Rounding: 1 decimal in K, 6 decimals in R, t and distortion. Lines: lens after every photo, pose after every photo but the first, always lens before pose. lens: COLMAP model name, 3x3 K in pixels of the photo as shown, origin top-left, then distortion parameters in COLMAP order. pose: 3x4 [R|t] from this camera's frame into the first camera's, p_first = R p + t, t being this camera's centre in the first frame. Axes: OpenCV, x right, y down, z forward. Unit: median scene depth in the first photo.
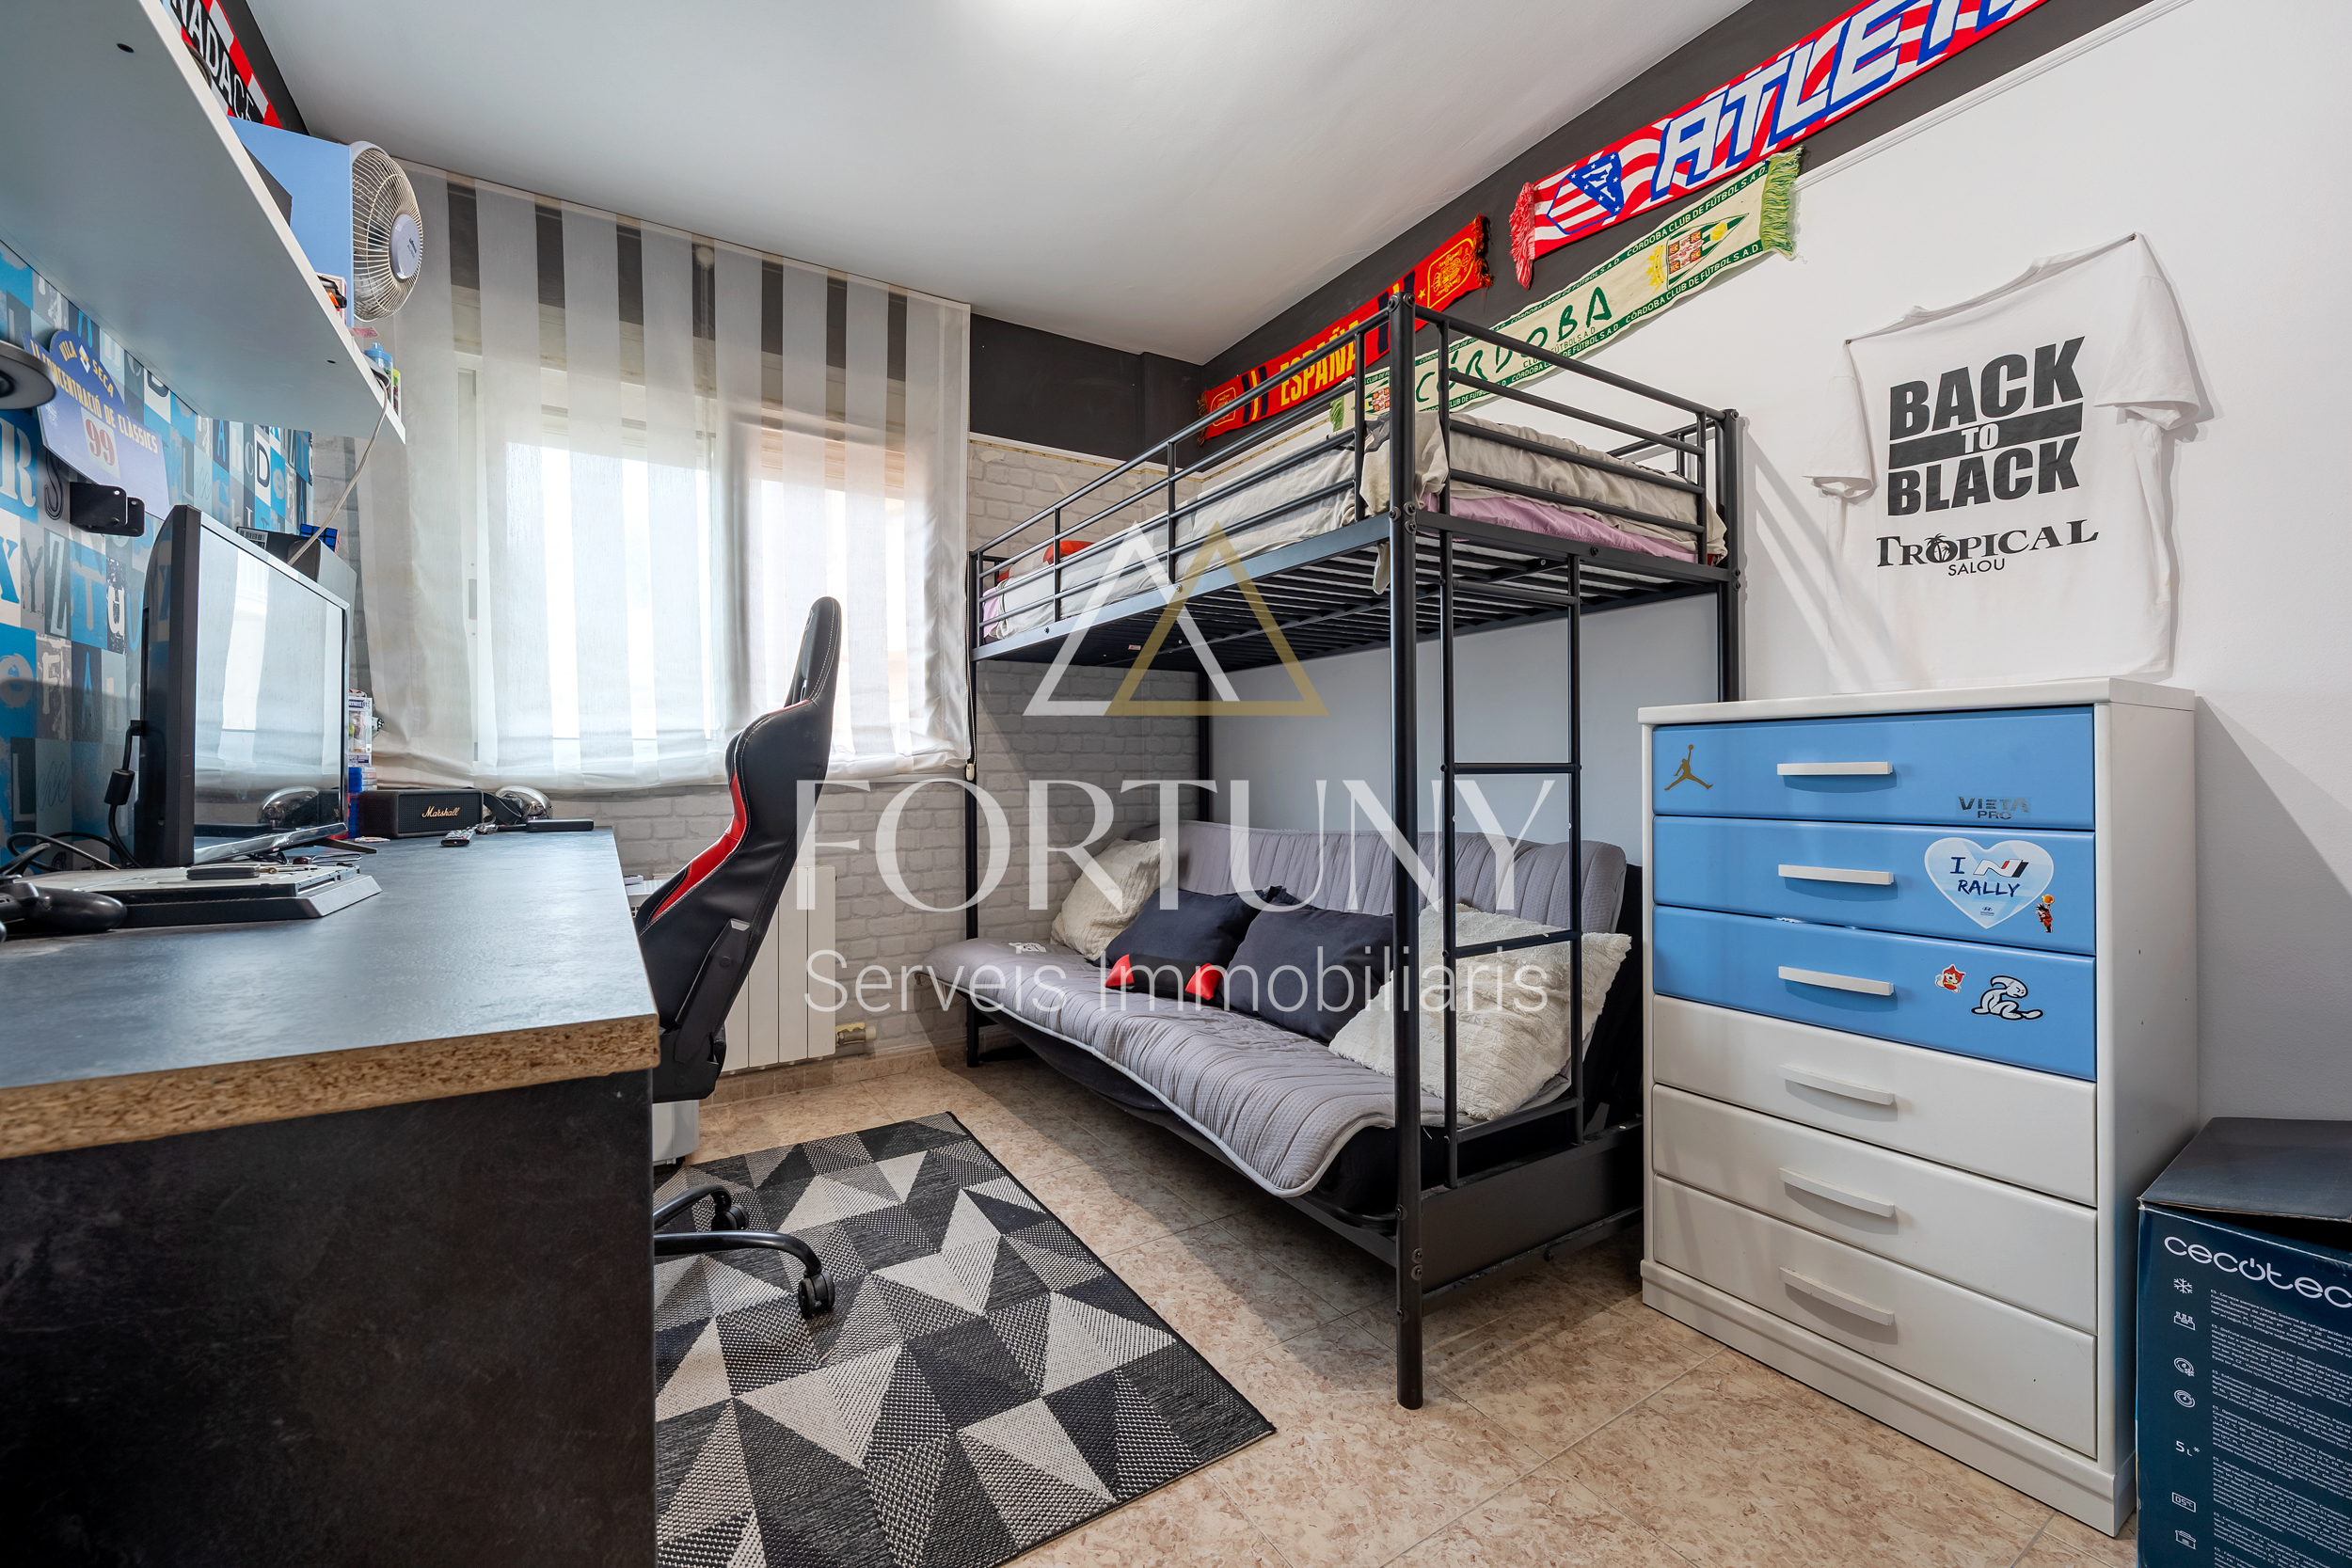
lens RADIAL K [[931.0, 0, 1169.6], [0, 931.0, 769.3], [0, 0, 1]] dist [-0.002197, -0.000191]
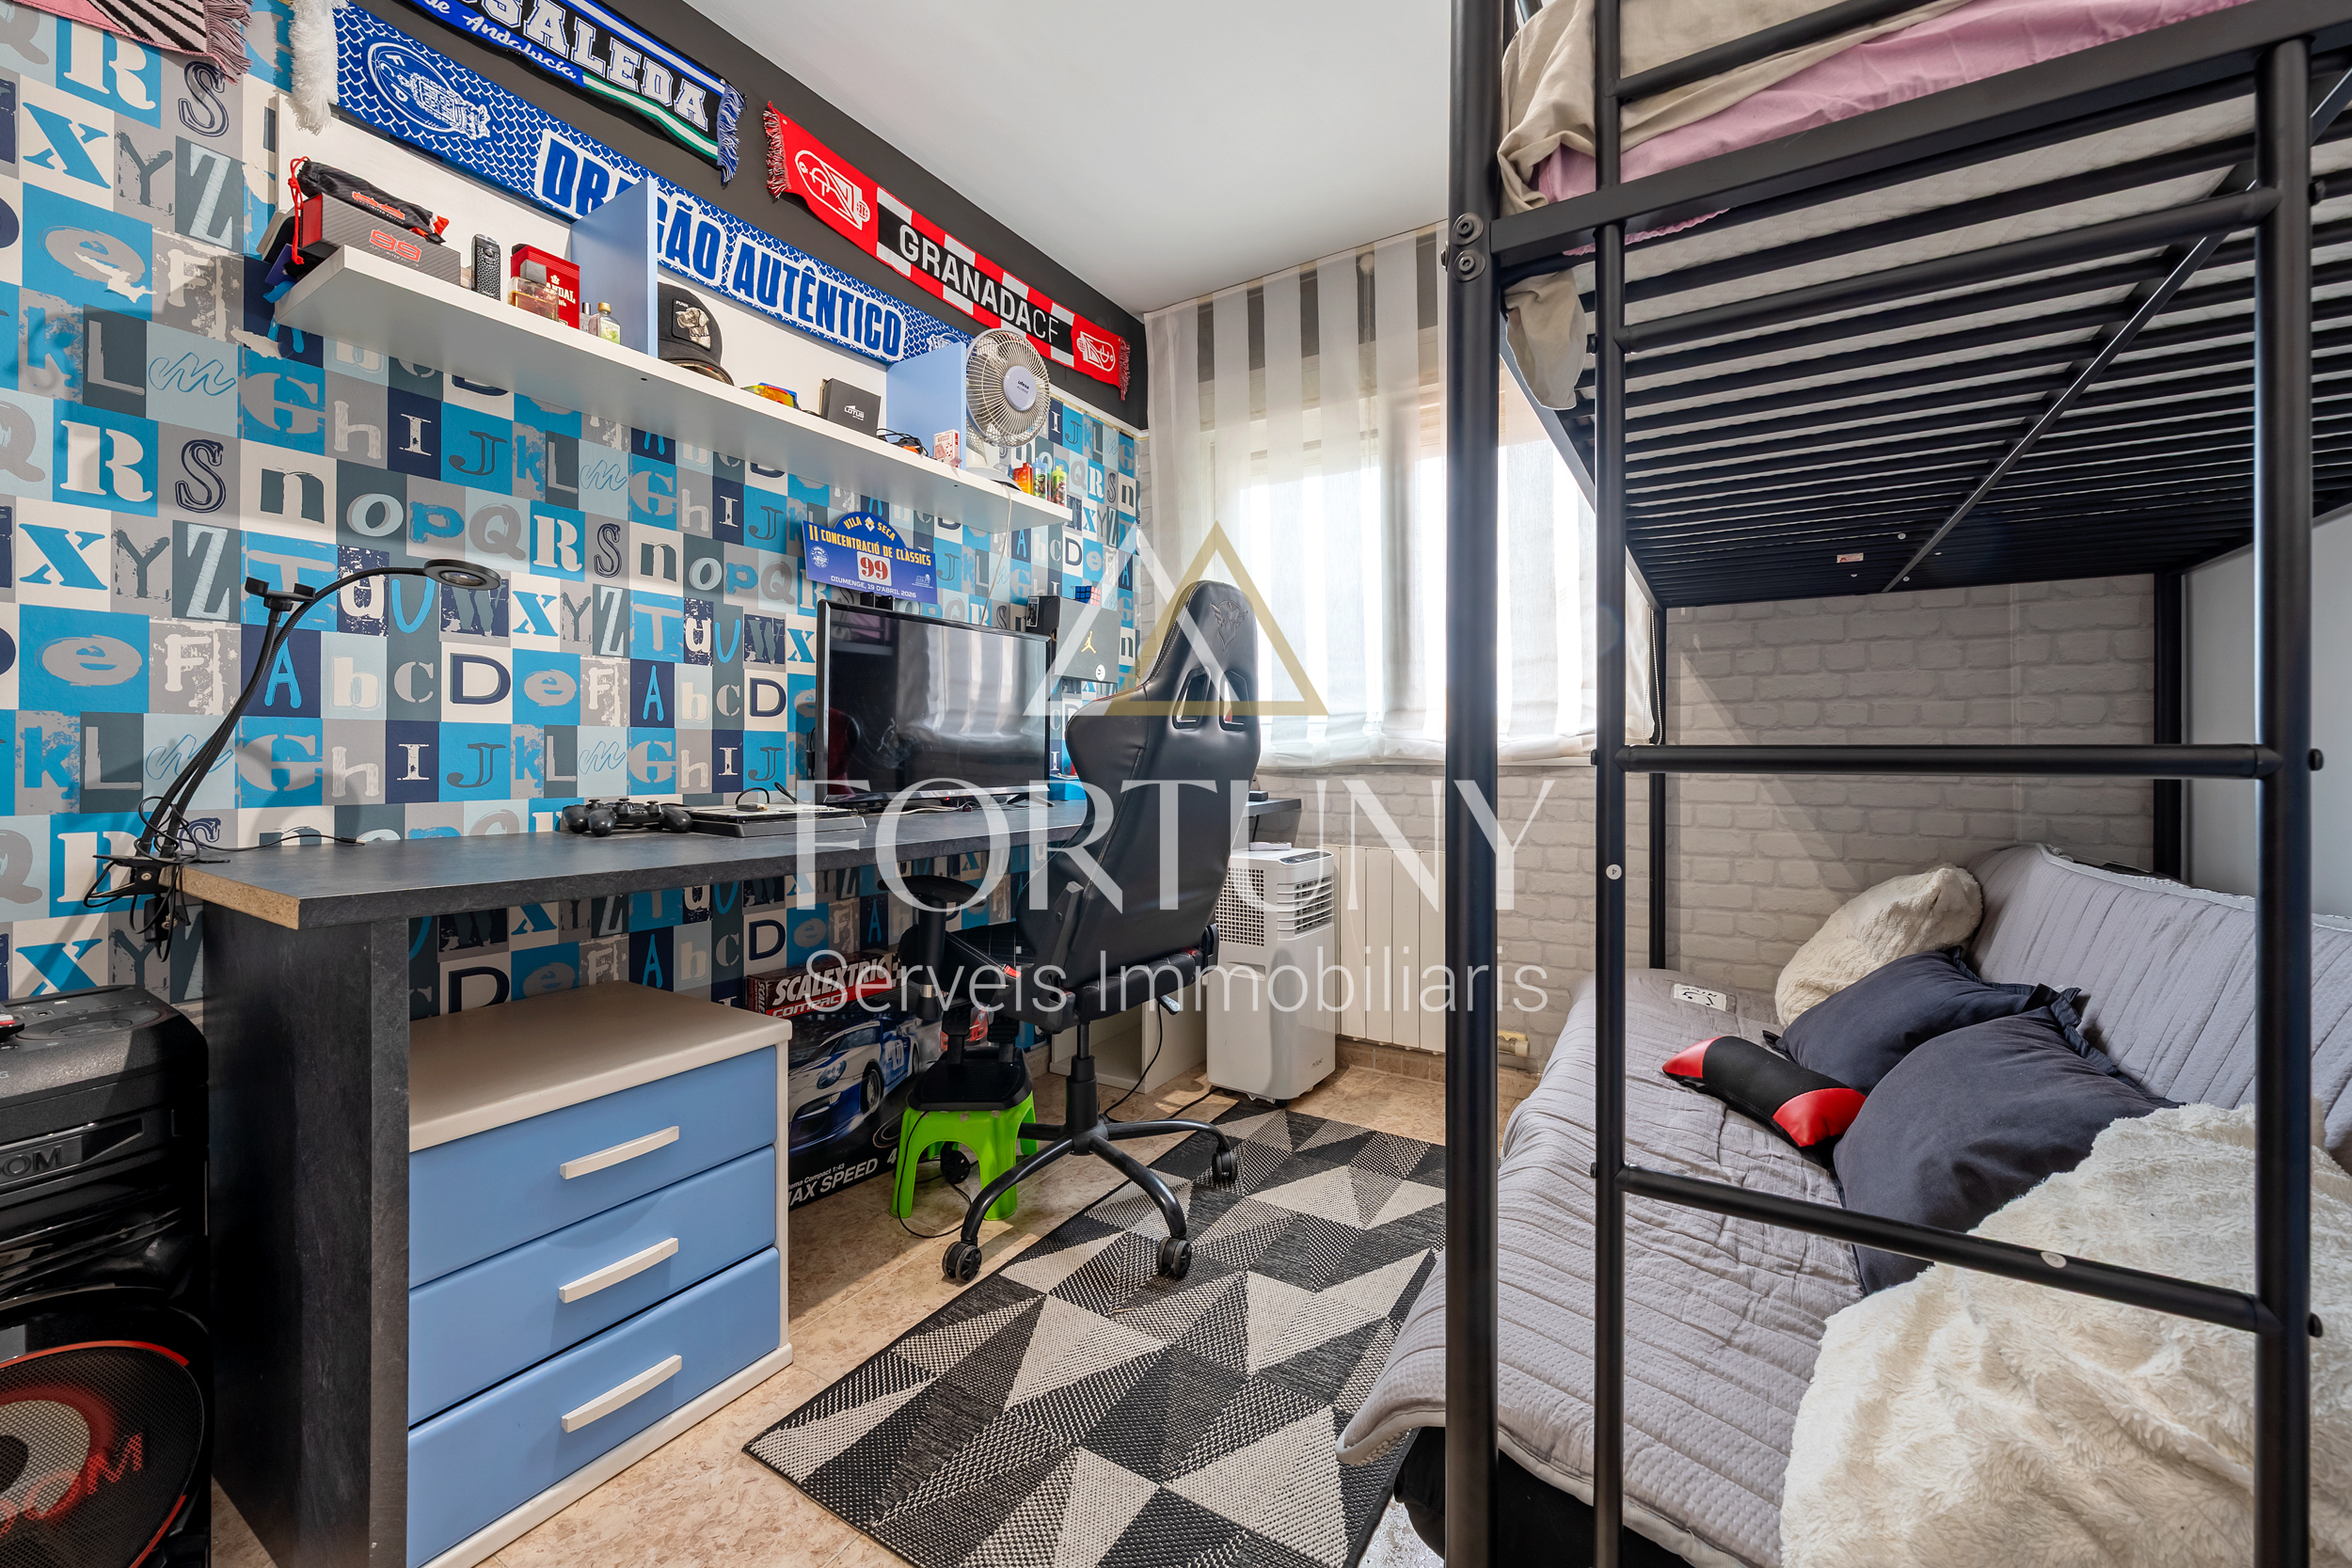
lens RADIAL K [[916.8, 0, 1179.8], [0, 916.8, 748.3], [0, 0, 1]] dist [0.013453, -0.000058]
pose [[0.451738, 0.002740, -0.892147, 0.403668], [-0.002270, 0.999996, 0.001922, -0.003852], [0.892148, 0.001157, 0.451742, 0.405437]]
